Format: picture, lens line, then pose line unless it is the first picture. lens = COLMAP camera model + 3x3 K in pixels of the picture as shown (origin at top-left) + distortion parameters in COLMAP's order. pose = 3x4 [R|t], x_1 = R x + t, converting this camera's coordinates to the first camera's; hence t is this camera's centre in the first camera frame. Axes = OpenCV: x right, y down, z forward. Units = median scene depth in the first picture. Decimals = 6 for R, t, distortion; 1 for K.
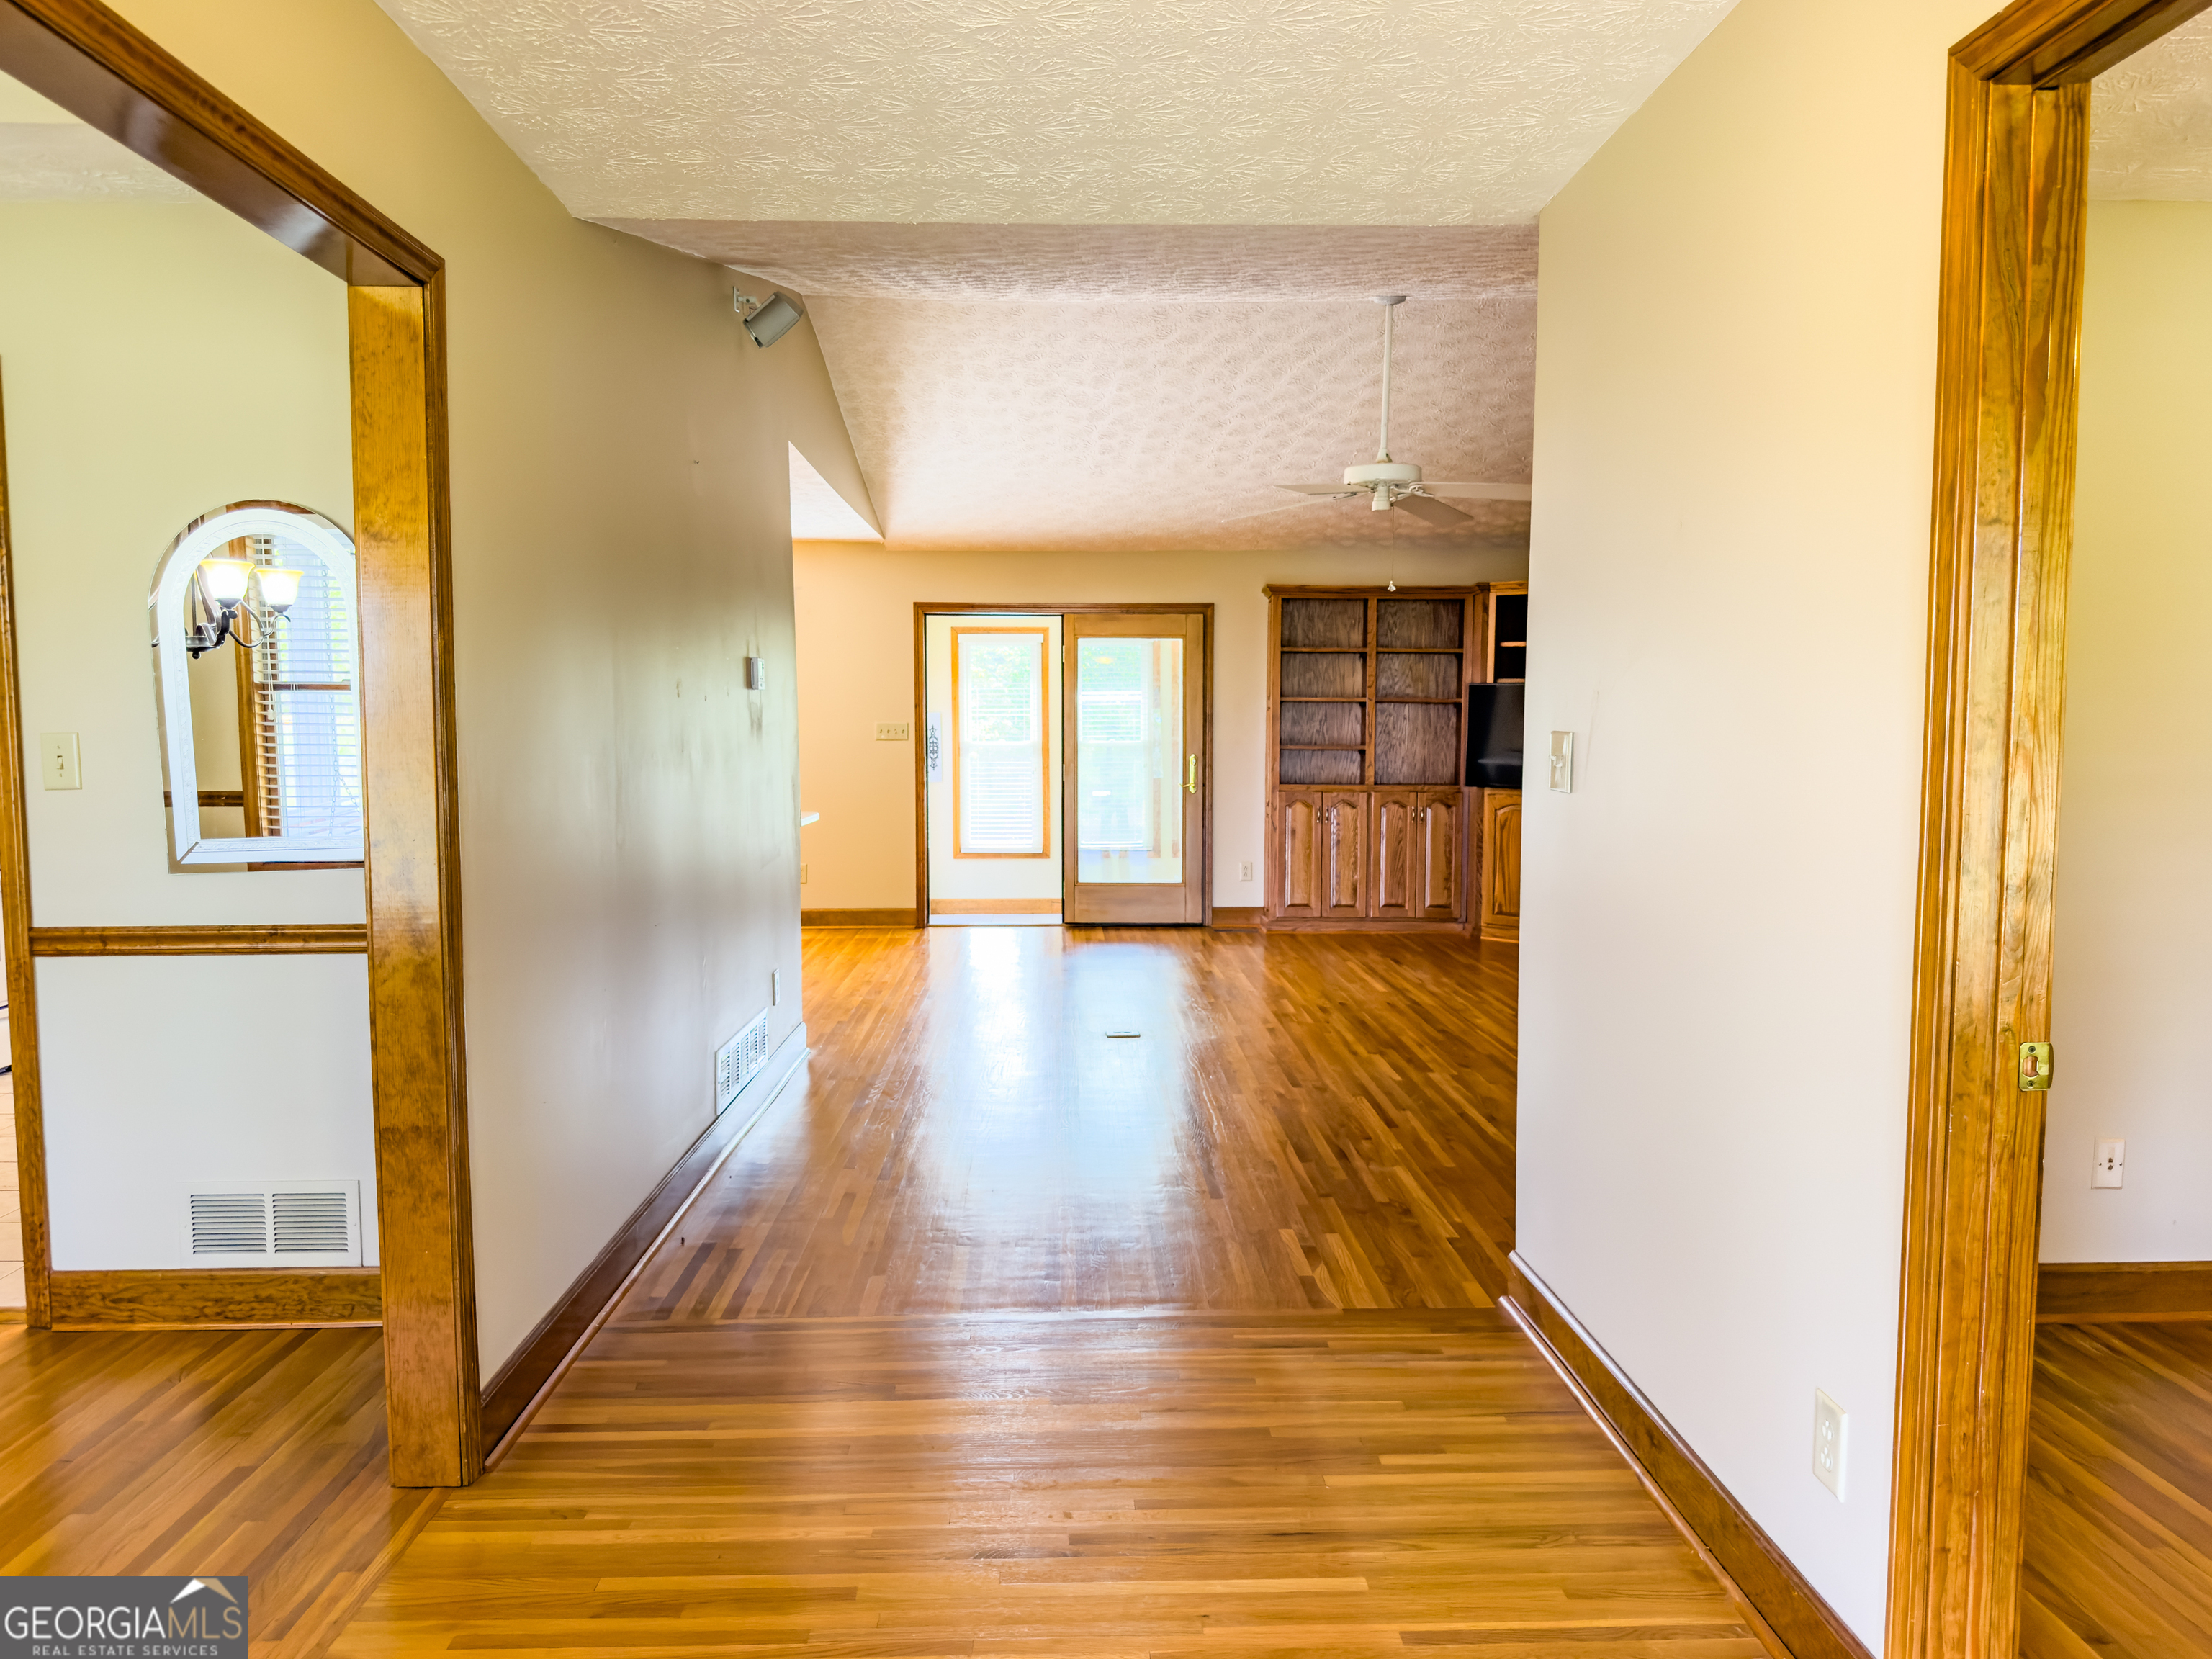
lens RADIAL K [[1570.2, 0, 1092.2], [0, 1570.2, 833.4], [0, 0, 1]] dist [0.051370, -0.095039]
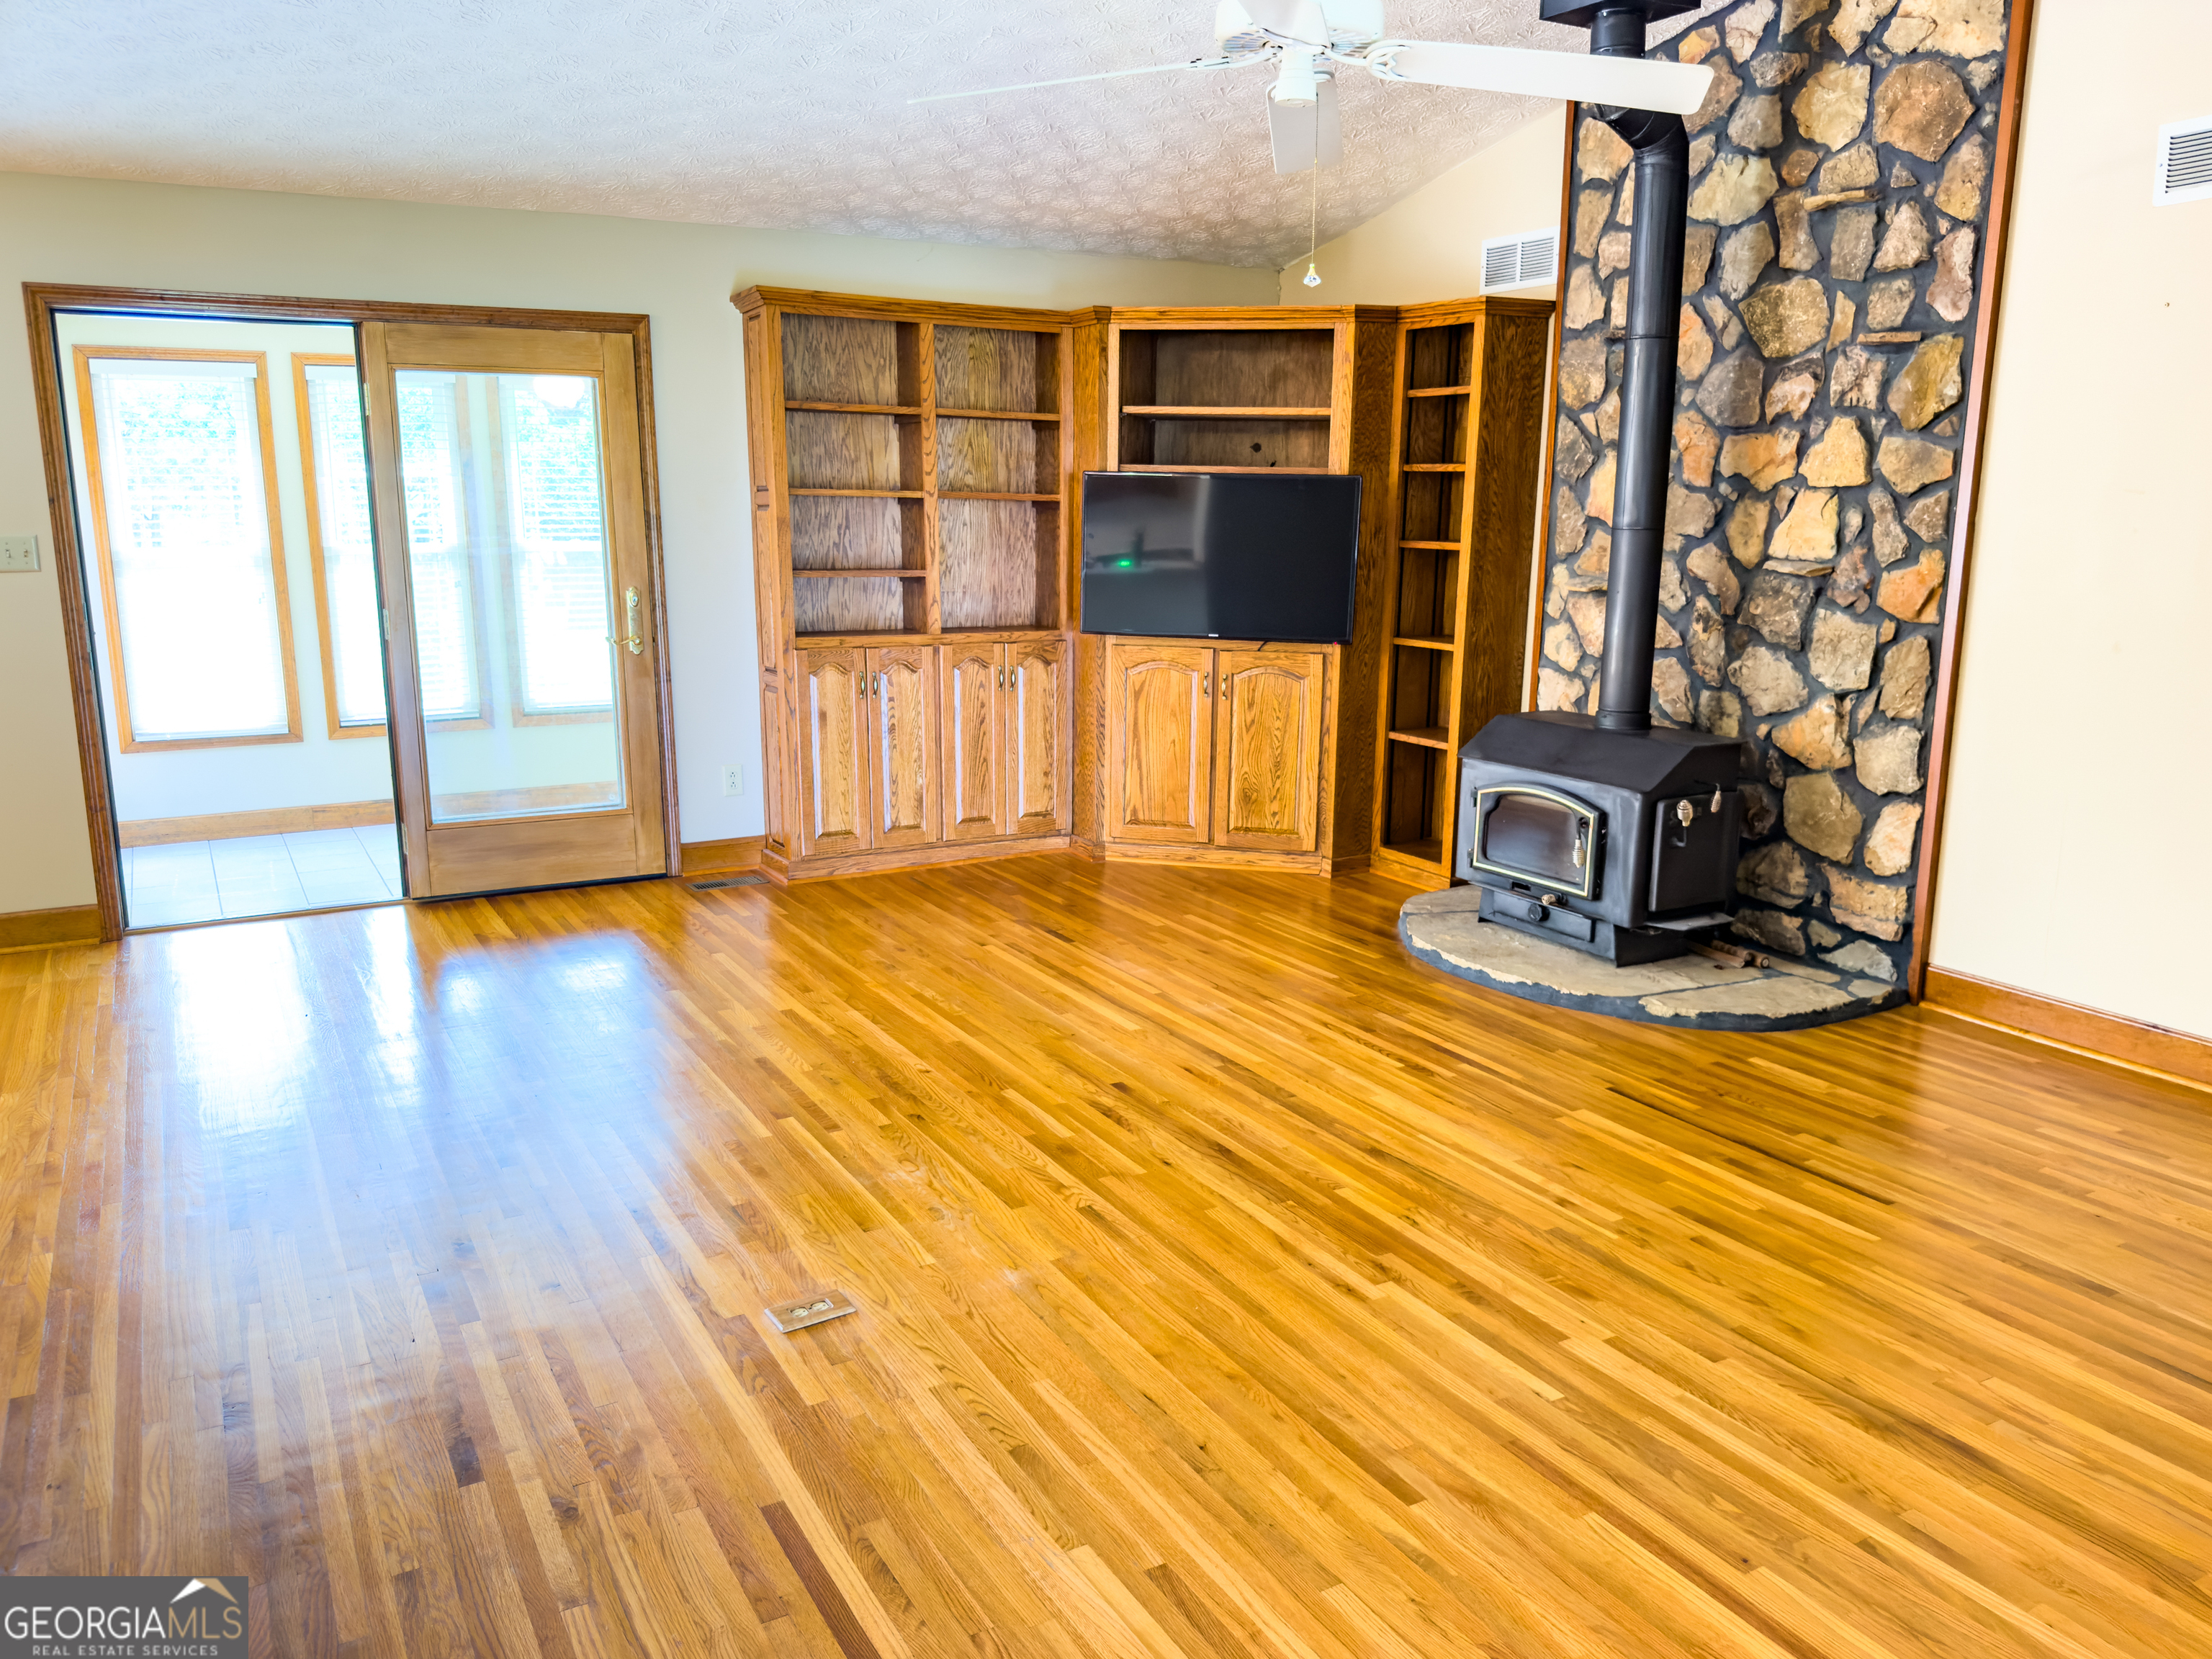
lens RADIAL K [[1570.2, 0, 1097.3], [0, 1570.2, 841.9], [0, 0, 1]] dist [0.051370, -0.095039]
pose [[0.874095, -0.098679, 0.475626, -0.072059], [0.026269, 0.987318, 0.156566, -0.044682], [-0.485044, -0.124359, 0.865602, 0.410835]]
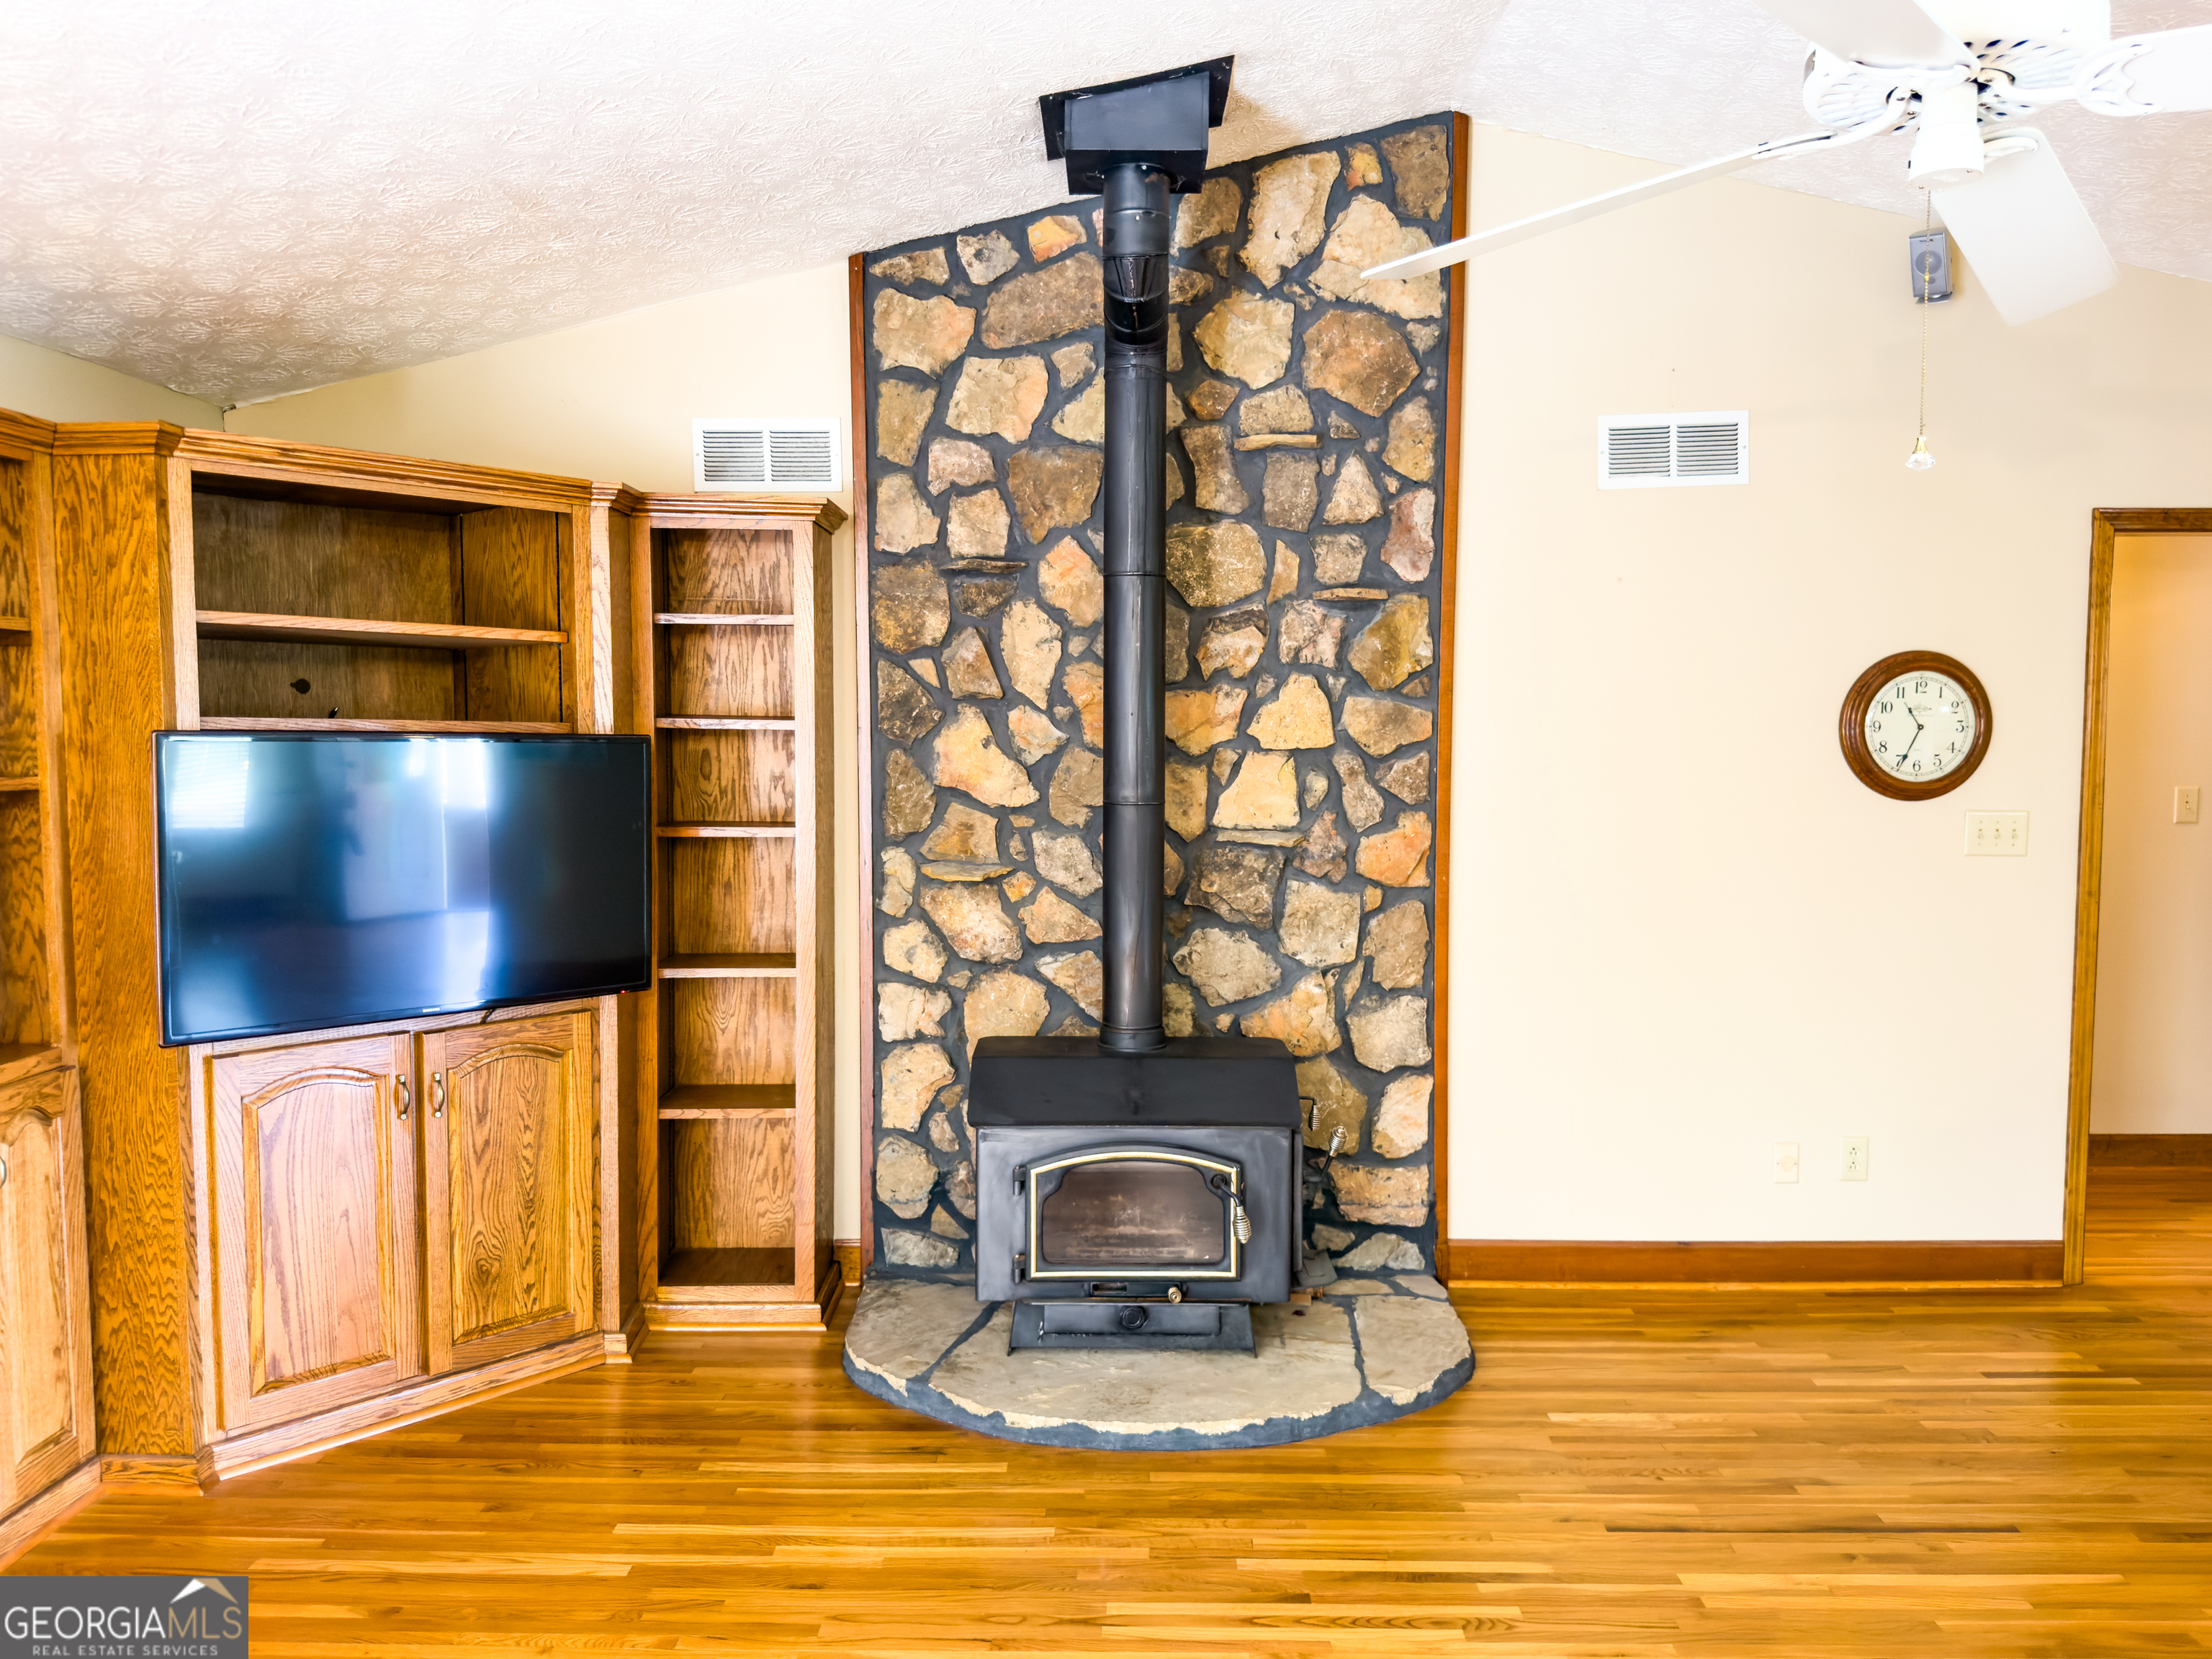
lens RADIAL K [[1570.2, 0, 1106.8], [0, 1570.2, 833.3], [0, 0, 1]] dist [0.051370, -0.095039]
pose [[0.032498, -0.067832, 0.997167, -0.074164], [0.070274, 0.995380, 0.065420, -0.078444], [-0.996998, 0.067949, 0.037115, 0.764518]]
